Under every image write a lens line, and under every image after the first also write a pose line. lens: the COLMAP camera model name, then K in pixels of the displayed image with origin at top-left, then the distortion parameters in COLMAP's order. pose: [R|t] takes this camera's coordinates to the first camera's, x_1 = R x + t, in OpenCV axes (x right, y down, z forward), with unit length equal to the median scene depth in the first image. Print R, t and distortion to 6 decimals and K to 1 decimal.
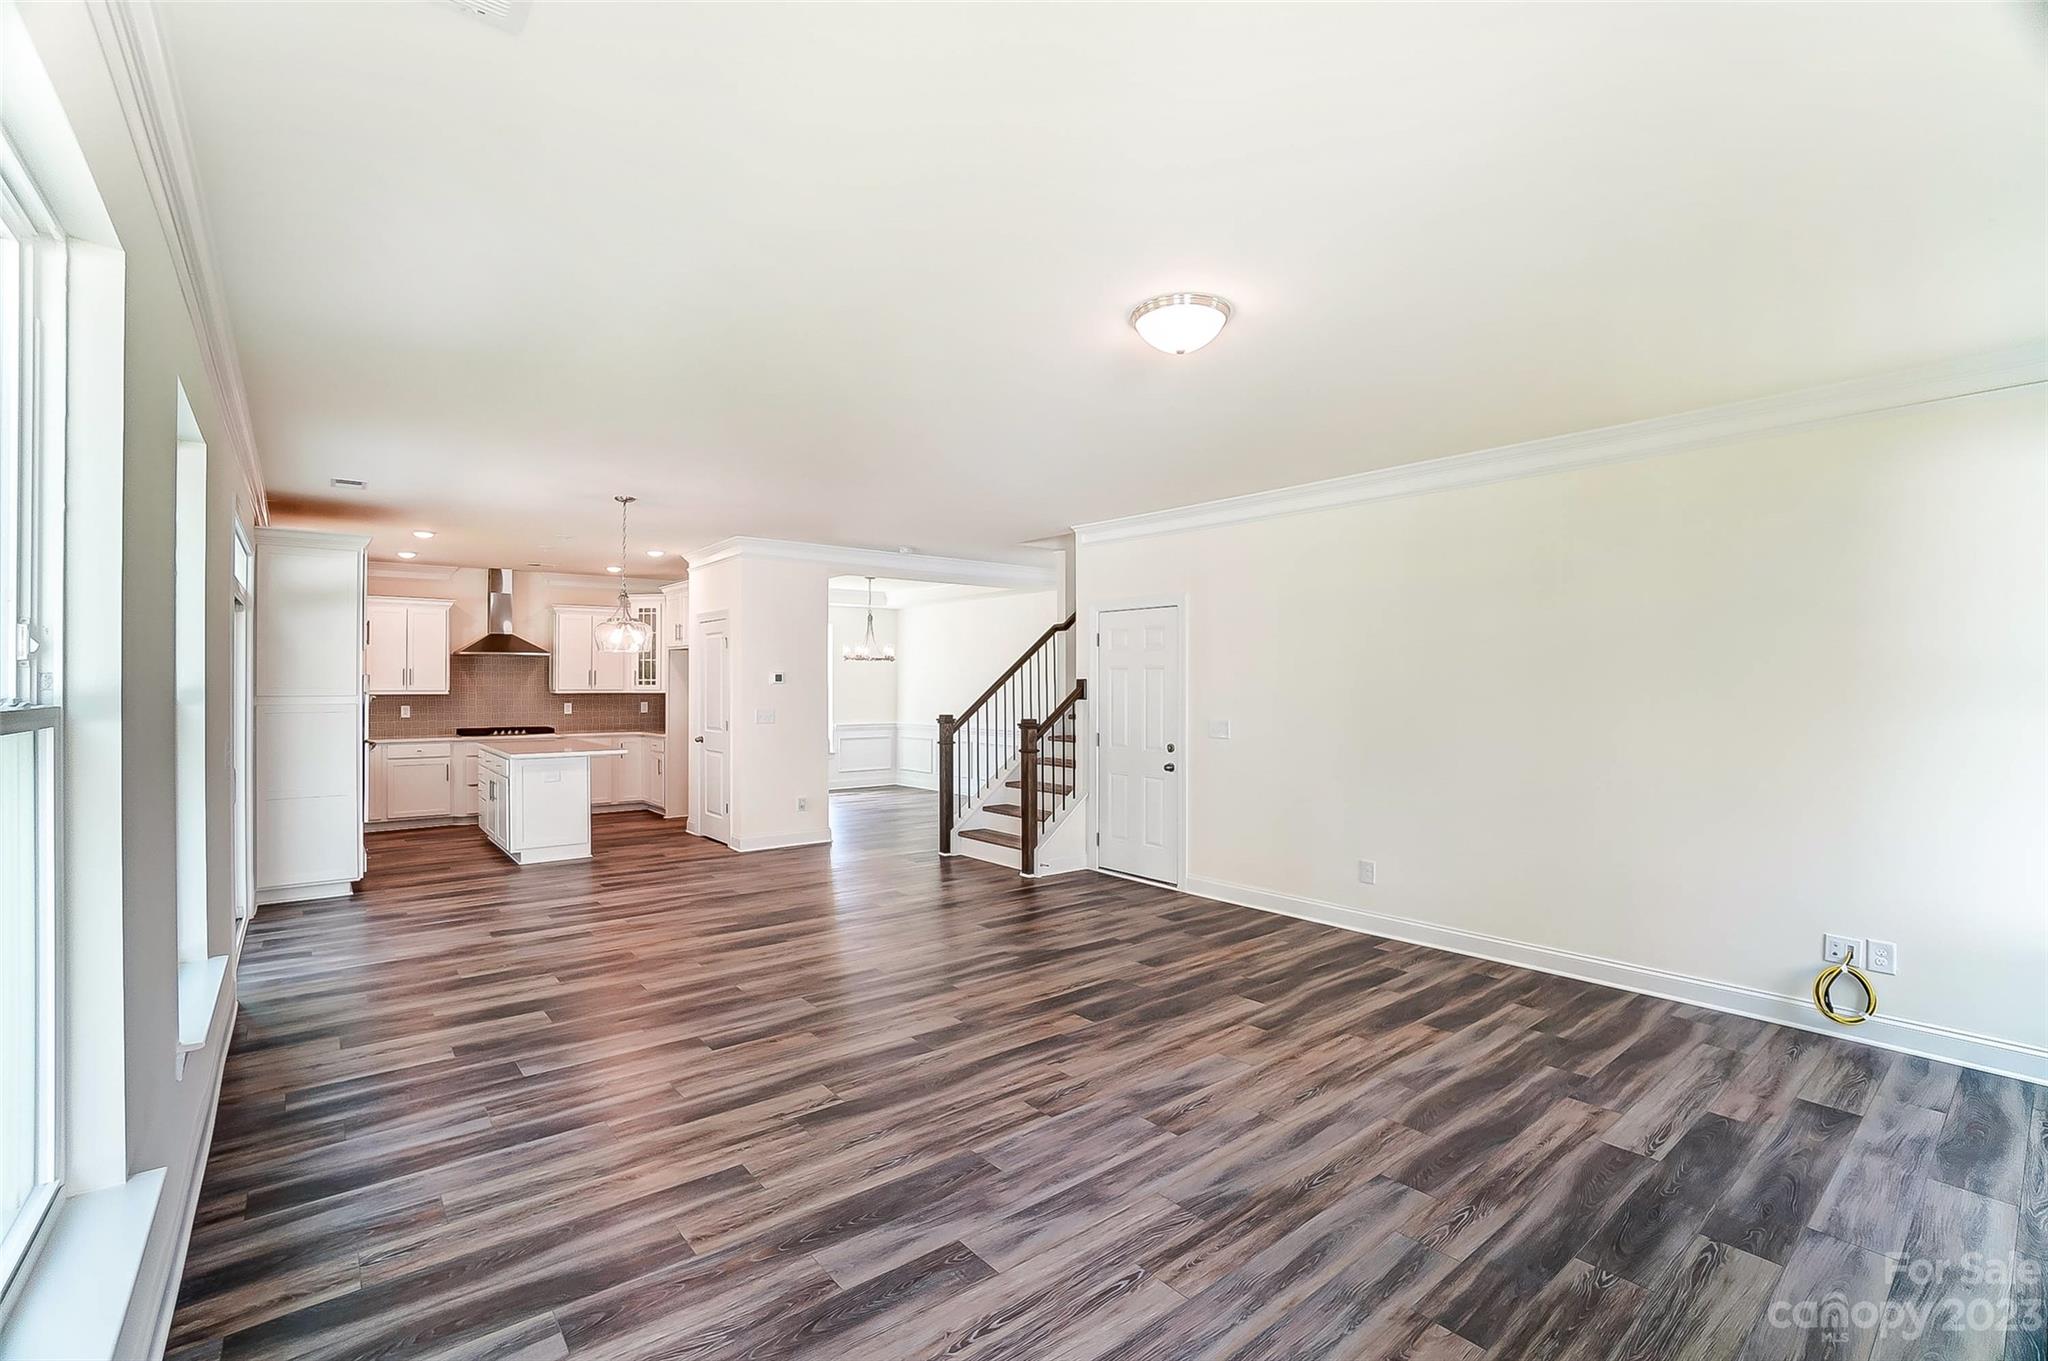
lens RADIAL K [[902.4, 0, 1017.8], [0, 902.4, 684.2], [0, 0, 1]] dist [-0.073393, 0.026257]
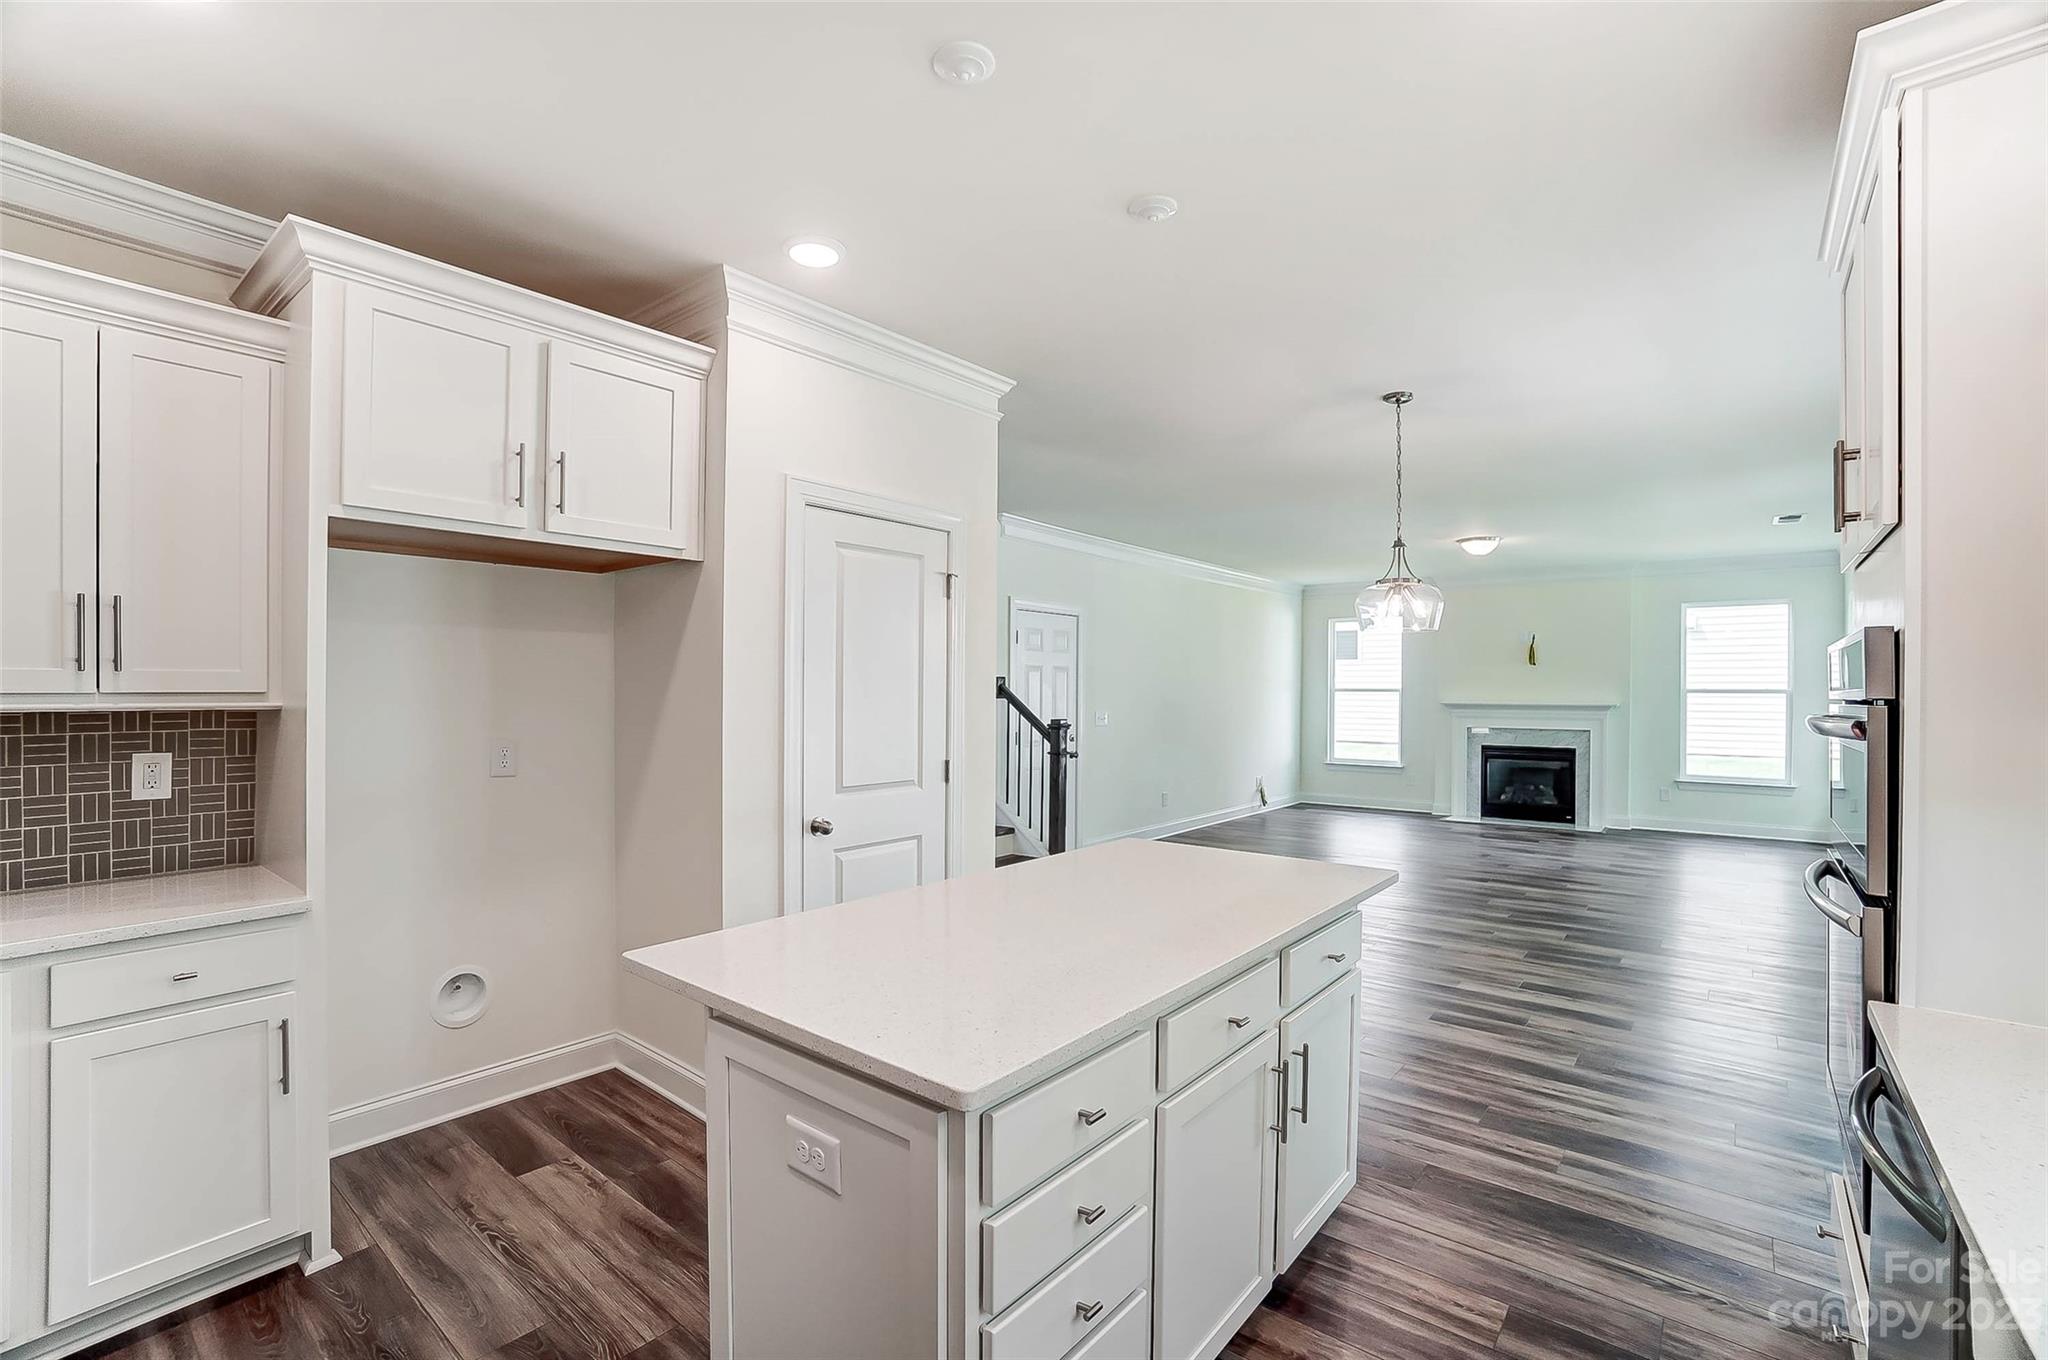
lens RADIAL K [[902.4, 0, 1017.8], [0, 902.4, 683.7], [0, 0, 1]] dist [-0.073393, 0.026257]
pose [[-0.193799, 0.002218, 0.981039, -0.948647], [-0.004416, 0.999985, -0.003133, 0.005060], [-0.981031, -0.004939, -0.193787, 1.286383]]
